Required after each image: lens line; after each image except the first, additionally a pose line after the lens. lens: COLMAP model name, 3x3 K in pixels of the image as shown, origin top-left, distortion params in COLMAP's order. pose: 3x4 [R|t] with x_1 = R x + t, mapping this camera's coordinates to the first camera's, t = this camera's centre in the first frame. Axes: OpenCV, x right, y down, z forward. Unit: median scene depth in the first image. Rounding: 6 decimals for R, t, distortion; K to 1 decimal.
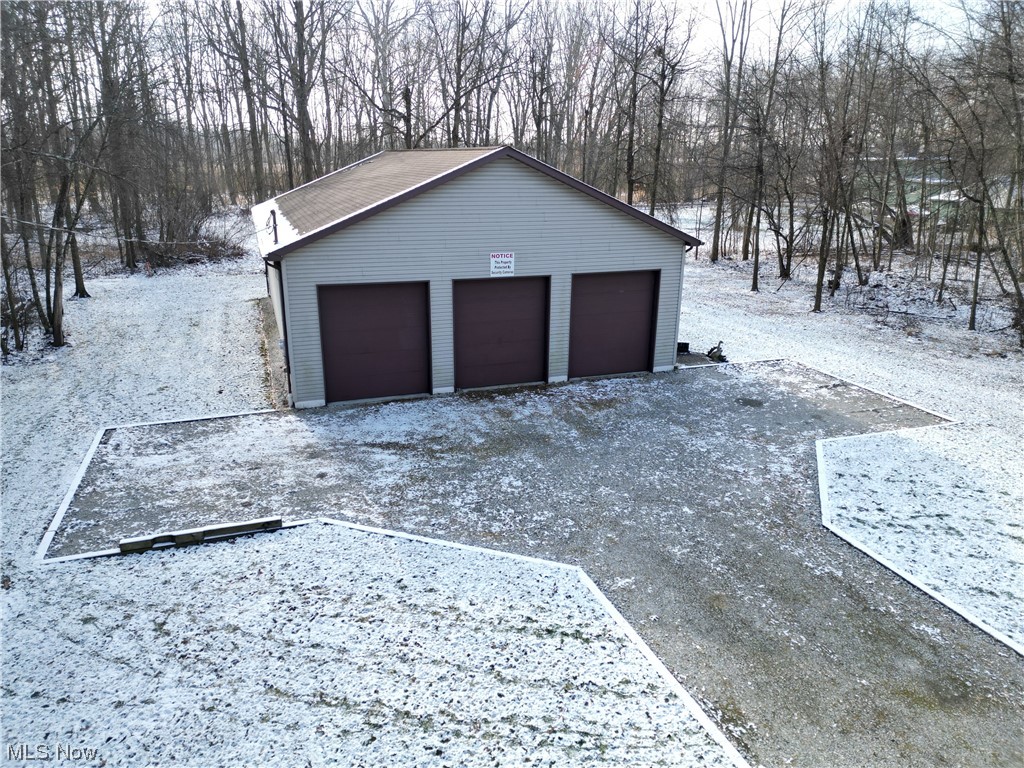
lens RADIAL K [[712.5, 0, 508.4], [0, 712.5, 380.1], [0, 0, 1]] dist [0.087765, -0.083922]
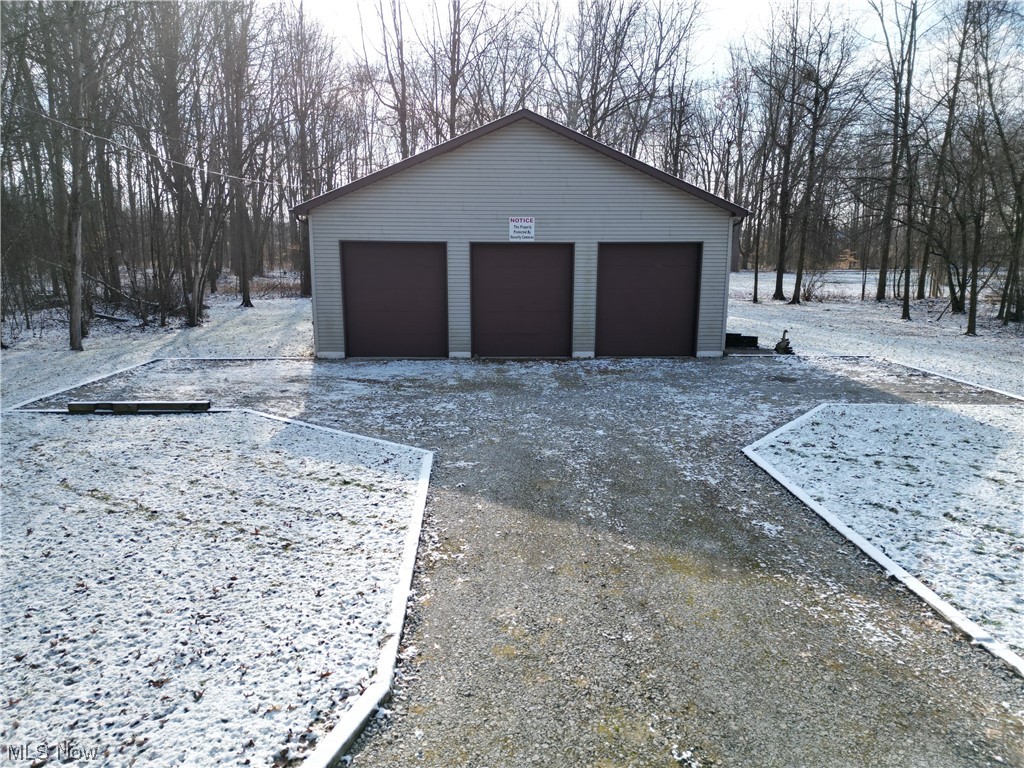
lens RADIAL K [[712.5, 0, 508.4], [0, 712.5, 380.1], [0, 0, 1]] dist [0.087765, -0.083922]
pose [[0.952587, 0.049325, -0.300241, 0.310492], [-0.085142, 0.990564, -0.107398, 0.170376], [0.292111, 0.127869, 0.947798, 0.080842]]
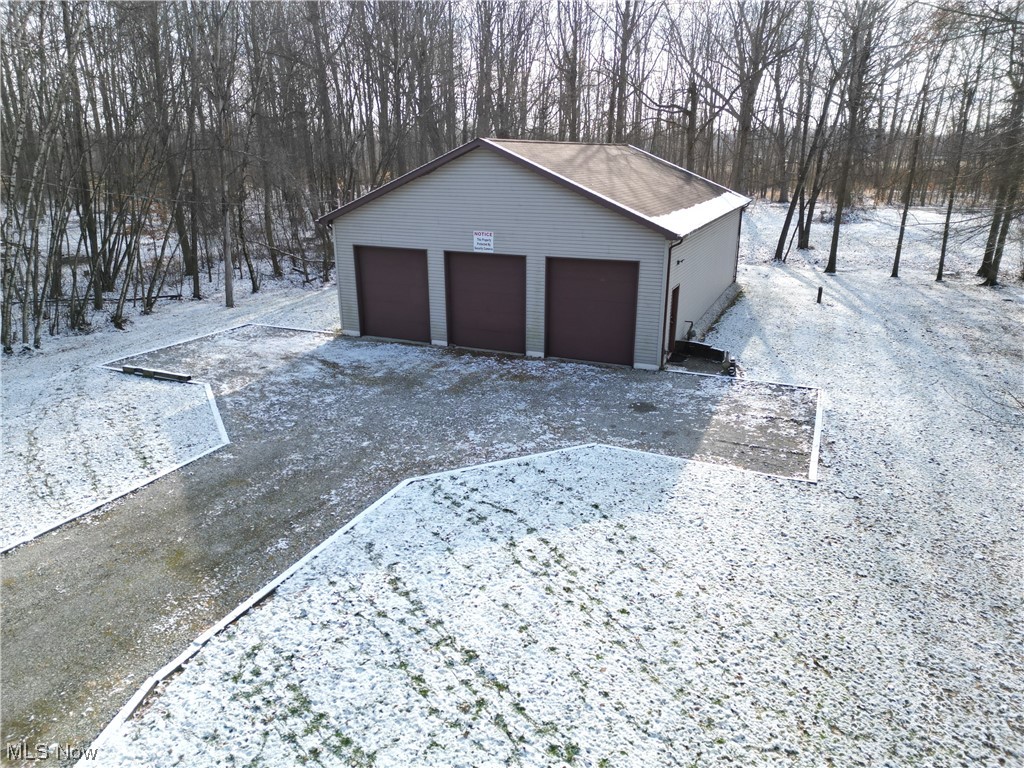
lens RADIAL K [[712.5, 0, 508.4], [0, 712.5, 380.1], [0, 0, 1]] dist [0.087765, -0.083922]
pose [[0.718463, 0.197032, -0.667075, 0.906173], [-0.197717, 0.977330, 0.075723, -0.043275], [0.666872, 0.077488, 0.741132, 0.211917]]
